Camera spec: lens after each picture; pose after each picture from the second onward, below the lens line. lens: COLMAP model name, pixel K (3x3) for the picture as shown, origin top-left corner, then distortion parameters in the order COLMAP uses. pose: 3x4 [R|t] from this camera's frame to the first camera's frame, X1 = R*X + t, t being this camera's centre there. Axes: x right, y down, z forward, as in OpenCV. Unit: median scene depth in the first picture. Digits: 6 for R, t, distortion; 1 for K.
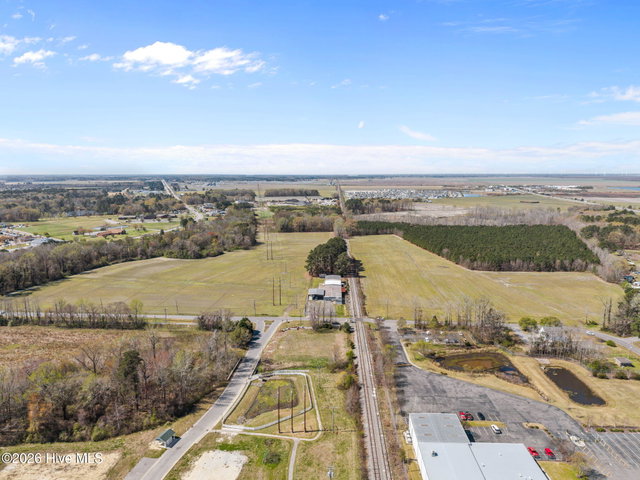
lens RADIAL K [[426.4, 0, 319.4], [0, 426.4, 242.5], [0, 0, 1]] dist [0.042025, -0.045428]
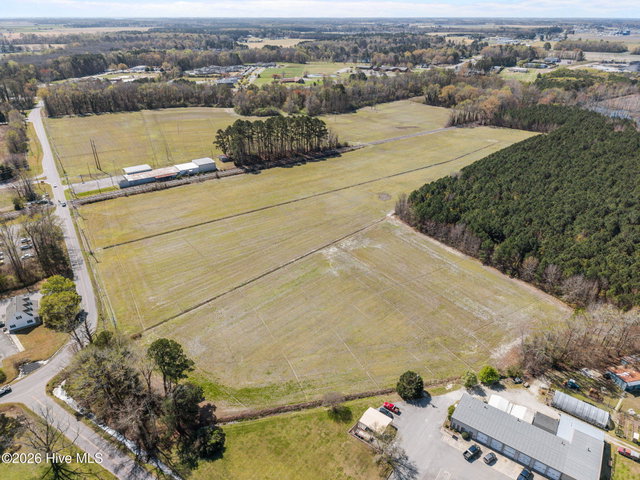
lens RADIAL K [[426.4, 0, 319.4], [0, 426.4, 242.5], [0, 0, 1]] dist [0.042025, -0.045428]
pose [[0.598739, 0.377281, -0.706520, 0.528191], [-0.130785, 0.916323, 0.378481, -0.075893], [0.790194, -0.134209, 0.597981, 0.432055]]
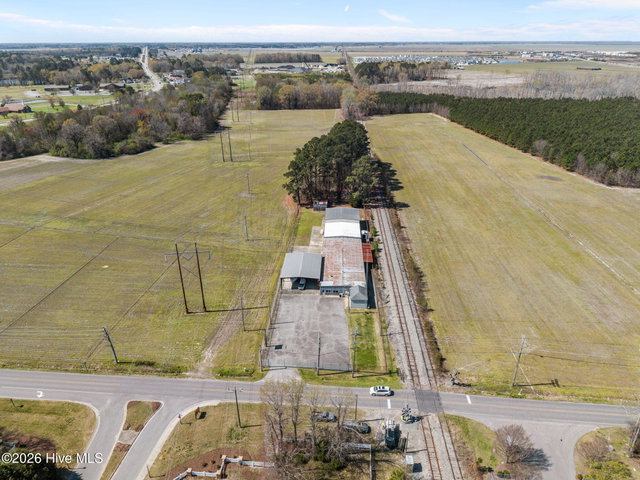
lens RADIAL K [[426.4, 0, 319.4], [0, 426.4, 242.5], [0, 0, 1]] dist [0.042025, -0.045428]
pose [[0.999968, 0.002204, -0.007710, 0.007082], [-0.000009, 0.961780, 0.273822, -0.009287], [0.008019, -0.273814, 0.961749, 0.357318]]
